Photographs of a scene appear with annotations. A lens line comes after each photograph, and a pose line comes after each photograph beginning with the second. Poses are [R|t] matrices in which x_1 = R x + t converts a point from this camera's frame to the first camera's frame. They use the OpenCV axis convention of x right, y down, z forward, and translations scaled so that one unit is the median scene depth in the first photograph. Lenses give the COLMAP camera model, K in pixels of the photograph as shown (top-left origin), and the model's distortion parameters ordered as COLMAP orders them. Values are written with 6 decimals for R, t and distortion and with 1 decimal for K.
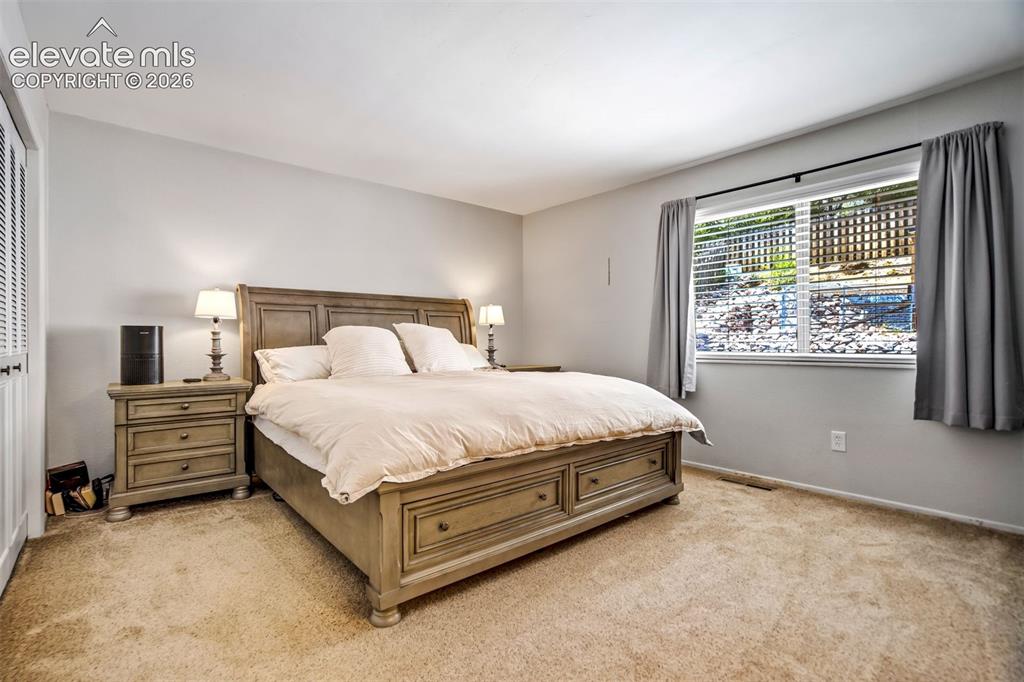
lens RADIAL K [[482.3, 0, 516.1], [0, 482.3, 338.3], [0, 0, 1]] dist [-0.024431, 0.008849]
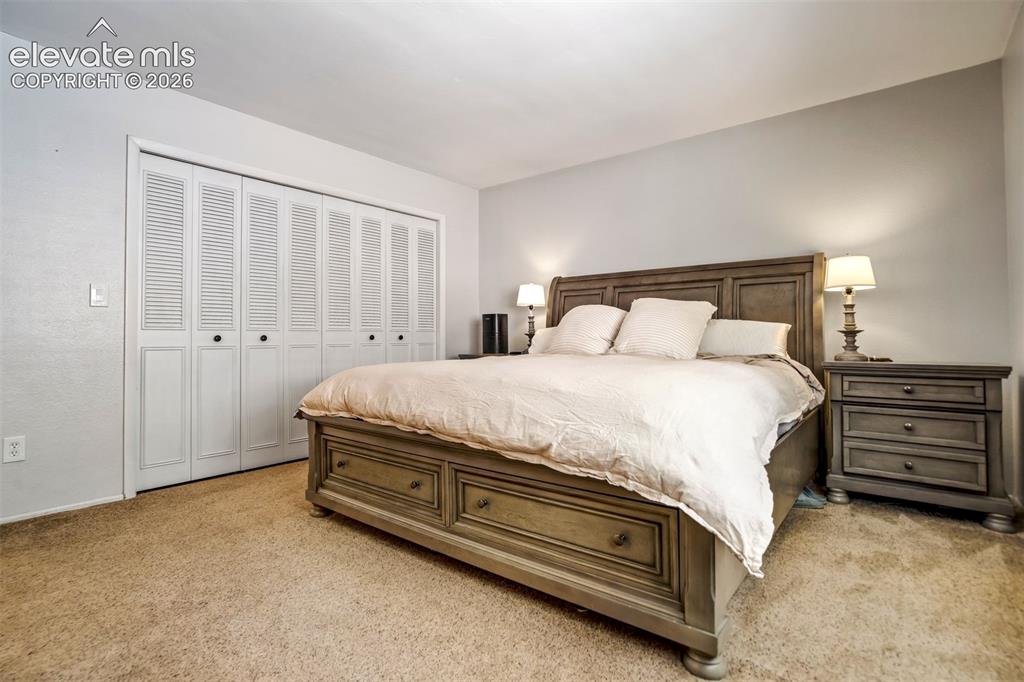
lens RADIAL K [[482.3, 0, 520.2], [0, 482.3, 338.9], [0, 0, 1]] dist [-0.024431, 0.008849]
pose [[0.200879, 0.001440, -0.979615, 0.785432], [0.006732, 0.999973, 0.002850, 0.052591], [0.979593, -0.007168, 0.200863, 0.838590]]
